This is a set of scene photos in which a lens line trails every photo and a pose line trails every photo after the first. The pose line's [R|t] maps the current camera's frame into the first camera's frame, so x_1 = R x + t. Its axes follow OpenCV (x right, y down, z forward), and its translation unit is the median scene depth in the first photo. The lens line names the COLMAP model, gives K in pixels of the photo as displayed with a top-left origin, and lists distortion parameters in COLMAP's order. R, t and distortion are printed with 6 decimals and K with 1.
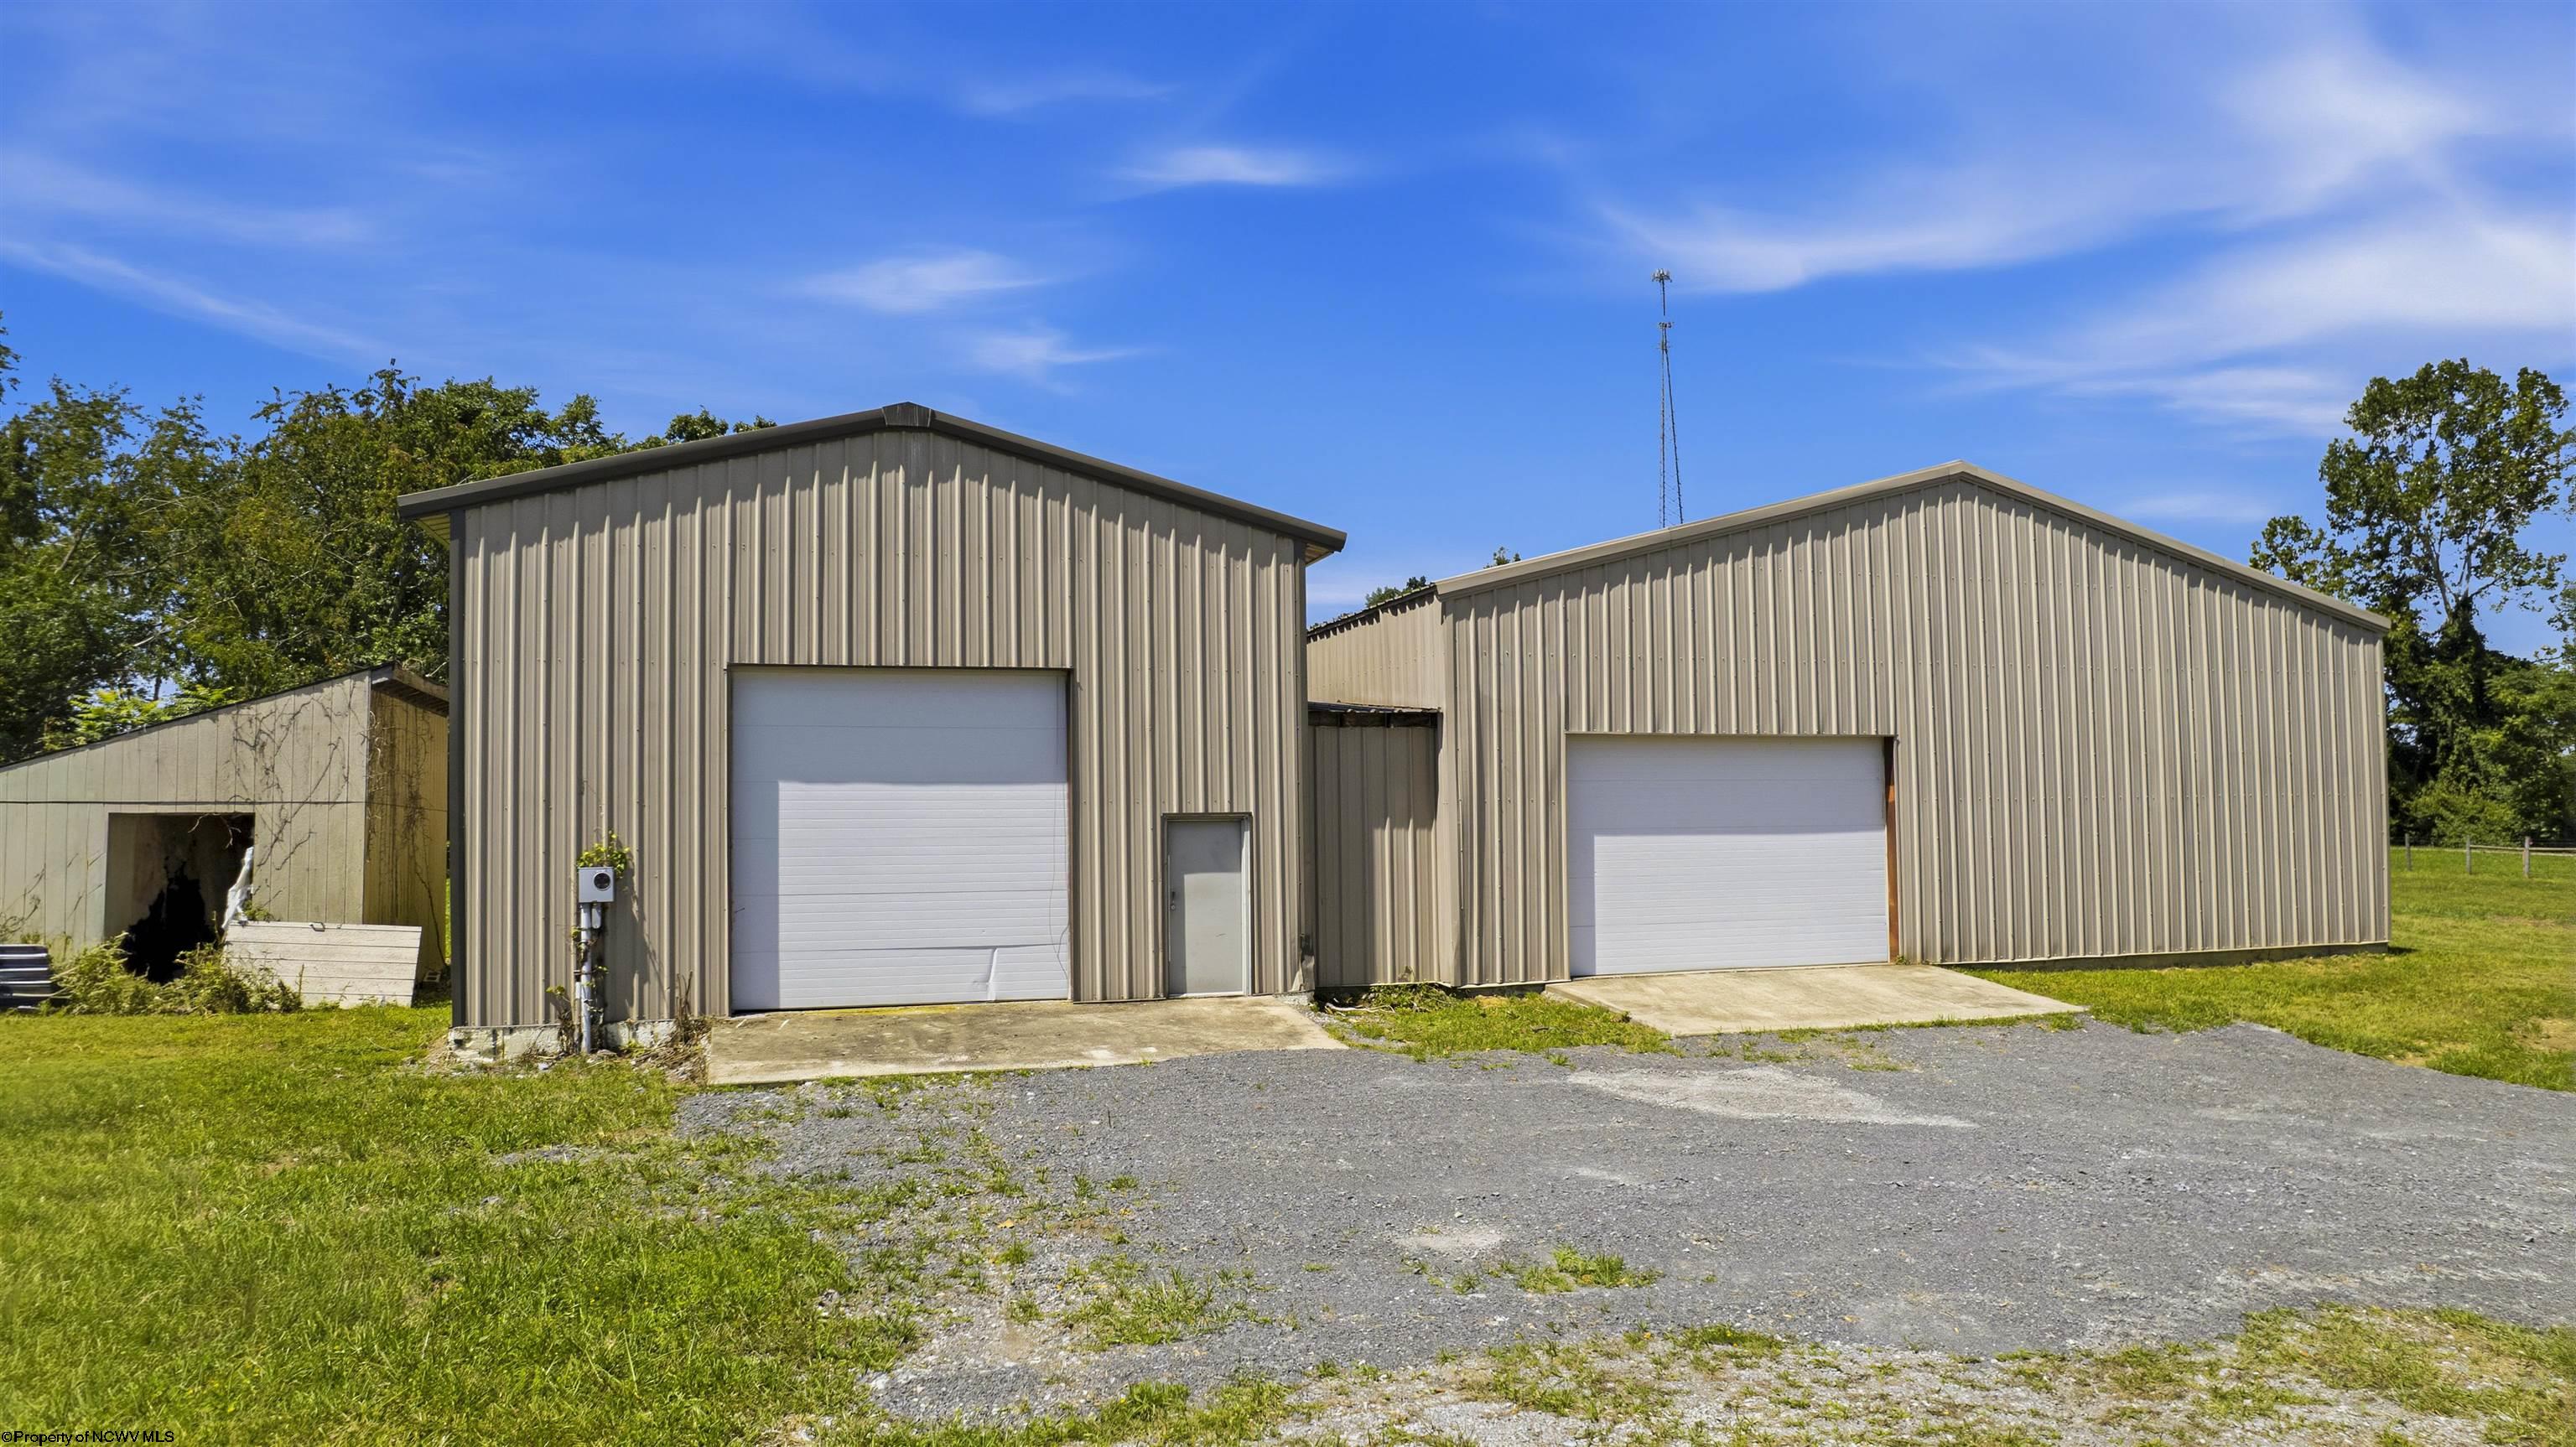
lens RADIAL K [[1647.9, 0, 1285.7], [0, 1647.9, 720.2], [0, 0, 1]] dist [-0.071241, 0.060873]
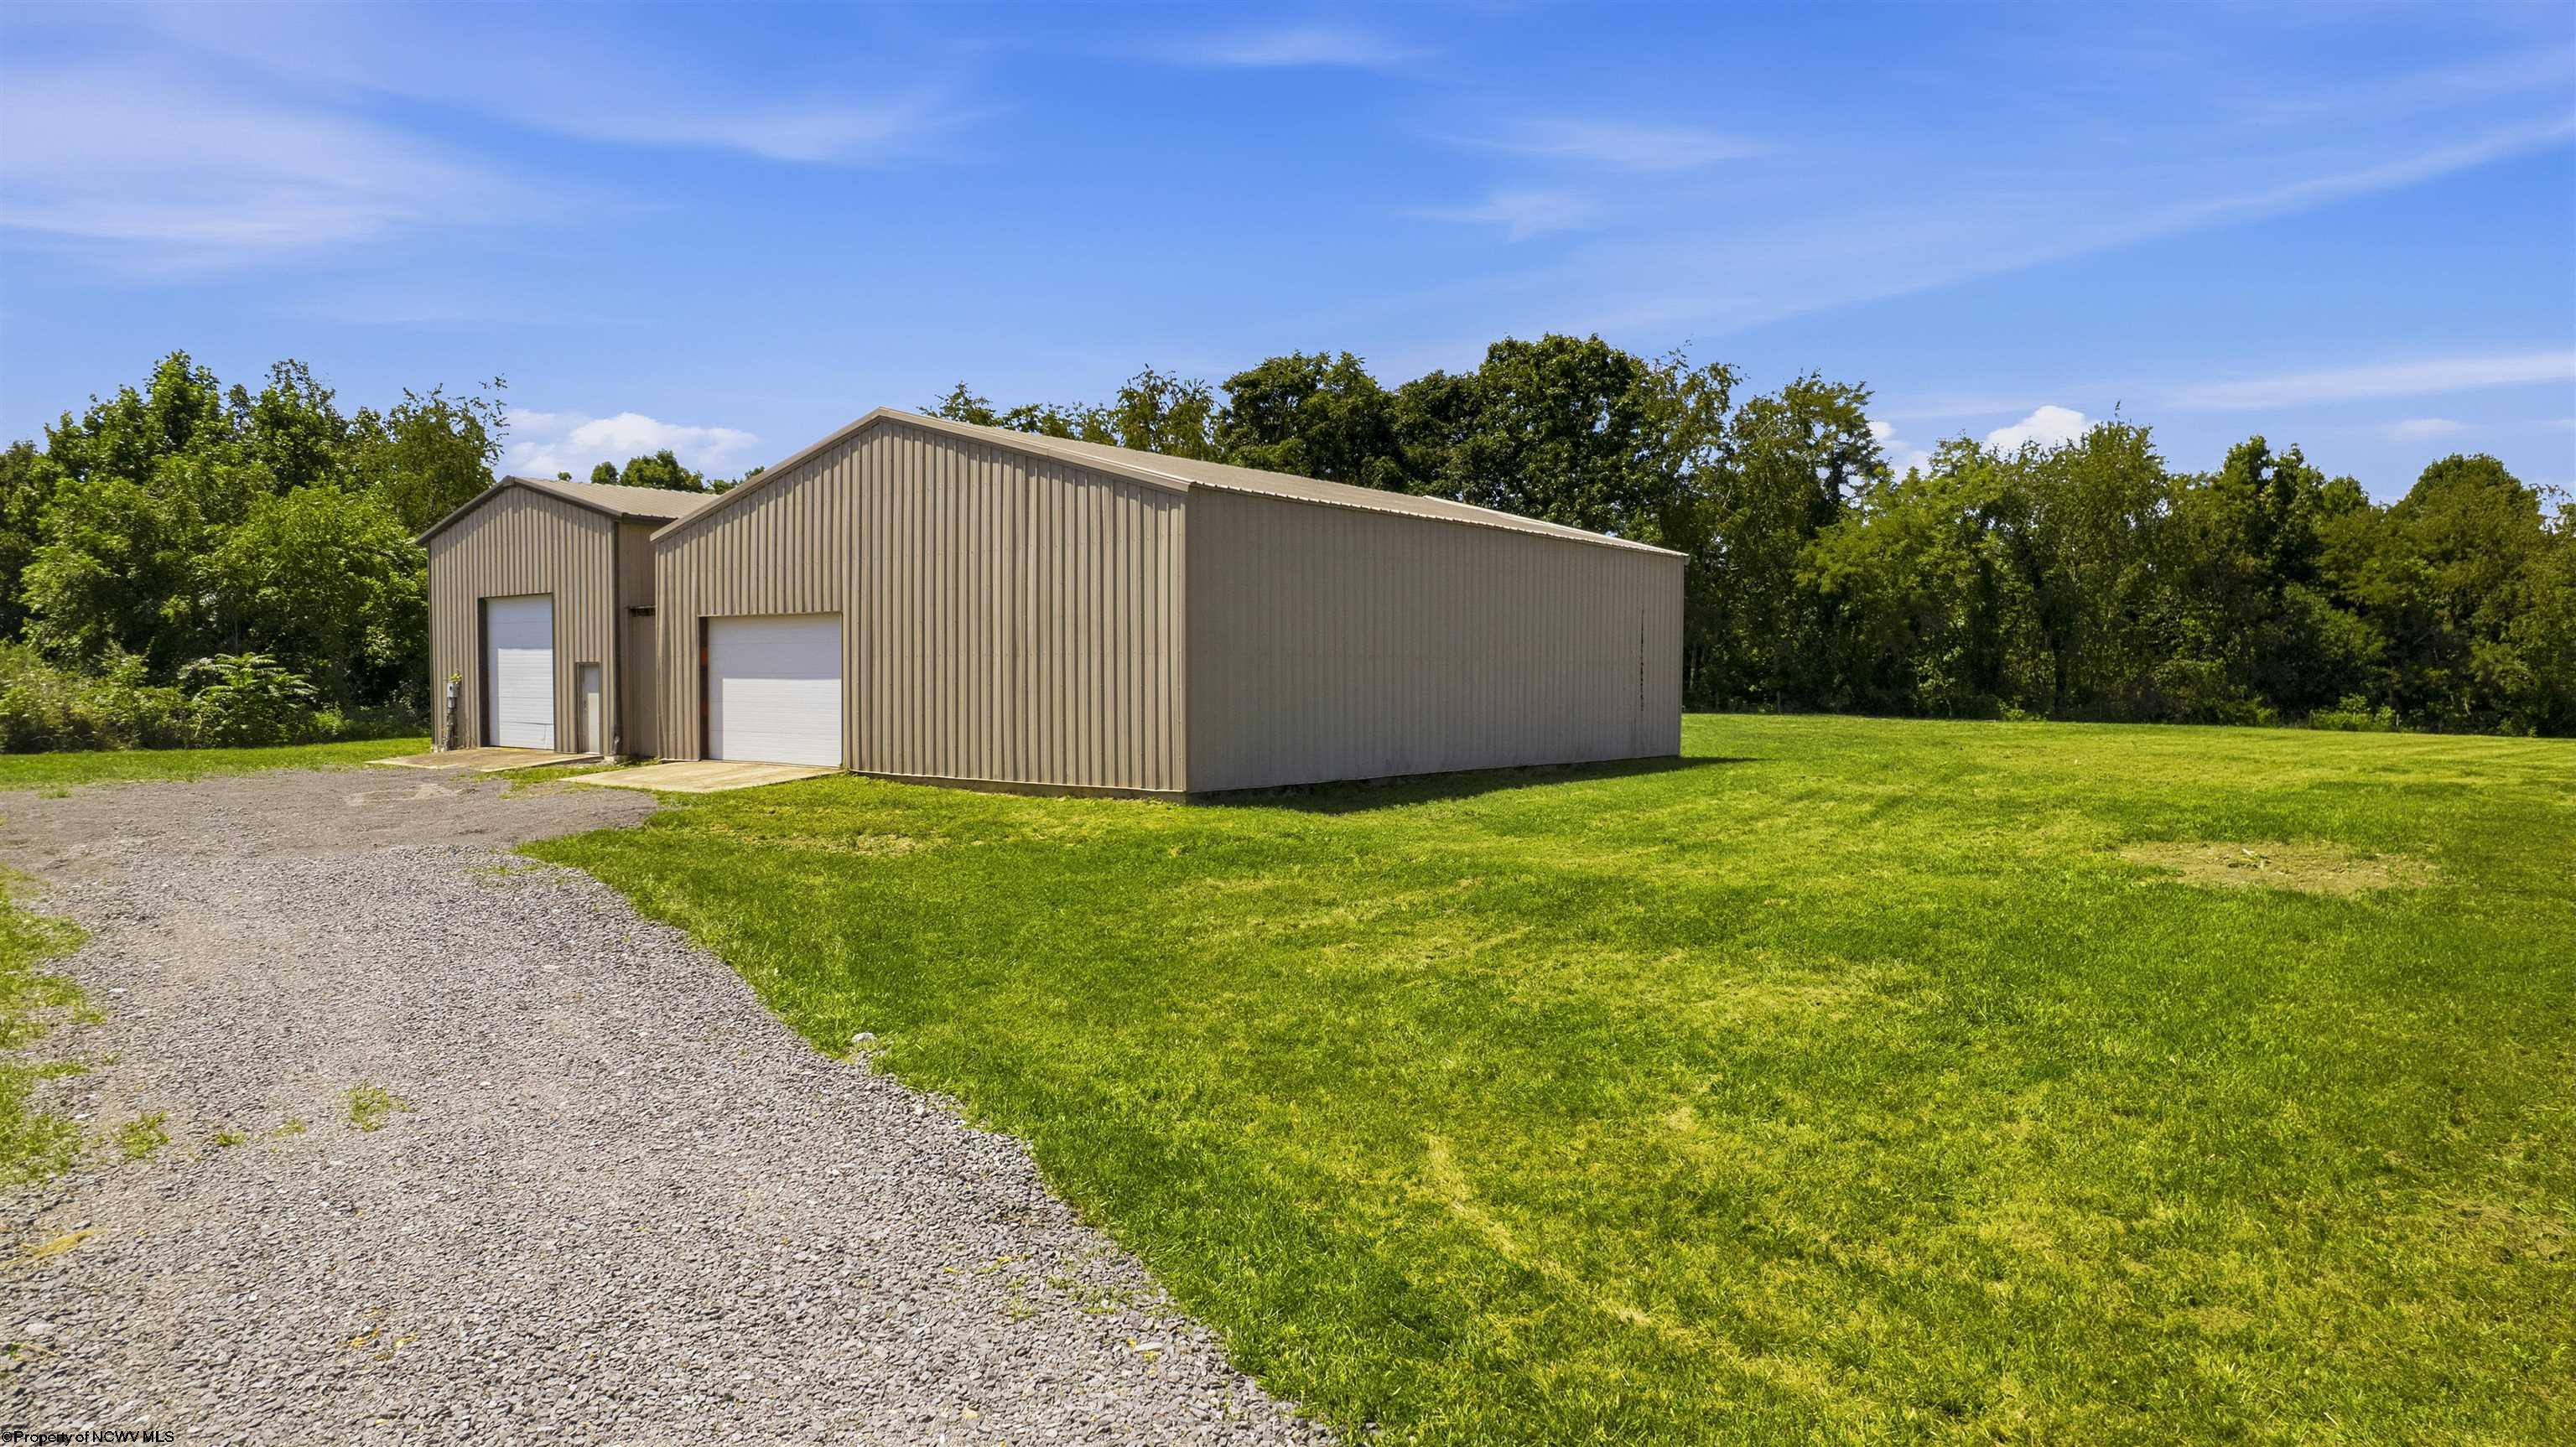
lens RADIAL K [[1647.9, 0, 1285.2], [0, 1647.9, 713.8], [0, 0, 1]] dist [-0.071241, 0.060873]
pose [[0.569510, 0.030693, -0.821411, 2.043168], [0.036740, 0.997353, 0.062740, 0.026133], [0.821163, -0.065910, 0.566875, 0.566095]]
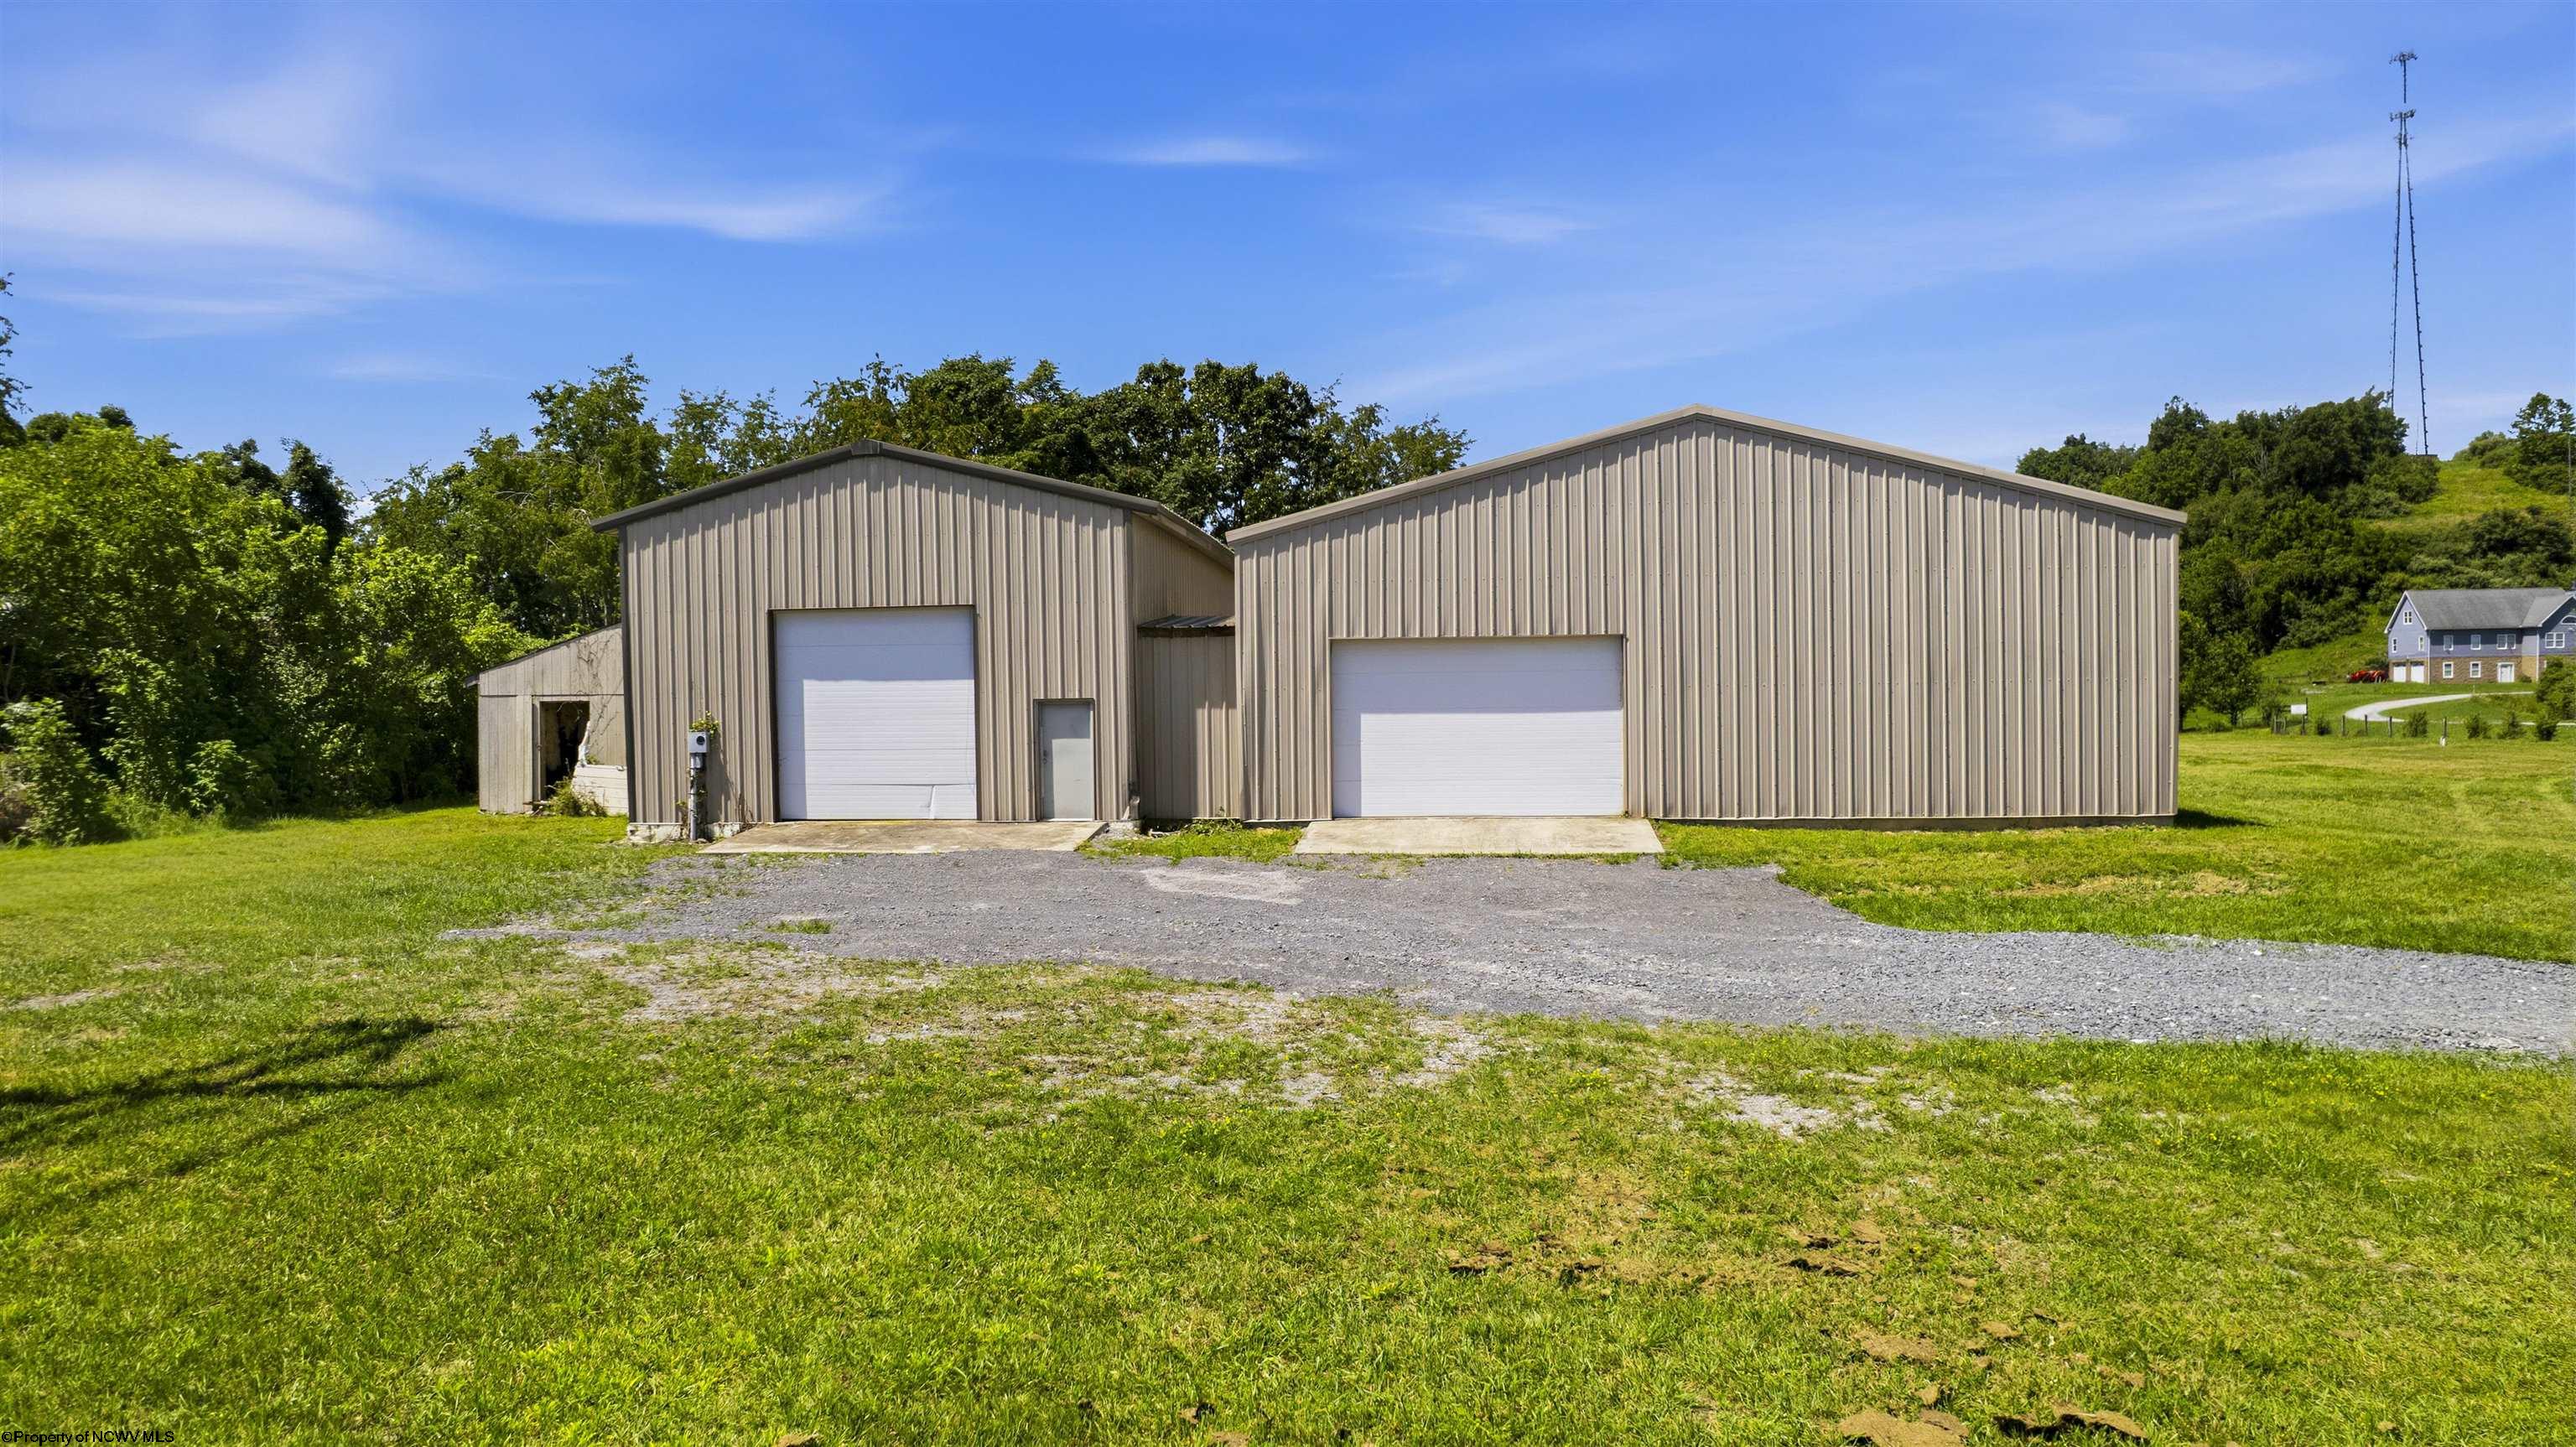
lens RADIAL K [[1647.9, 0, 1280.9], [0, 1647.9, 711.6], [0, 0, 1]] dist [-0.071241, 0.060873]
pose [[0.919052, 0.000532, -0.394136, 0.715257], [0.025954, 0.997747, 0.061867, -0.018533], [0.393281, -0.067089, 0.916967, -0.287523]]
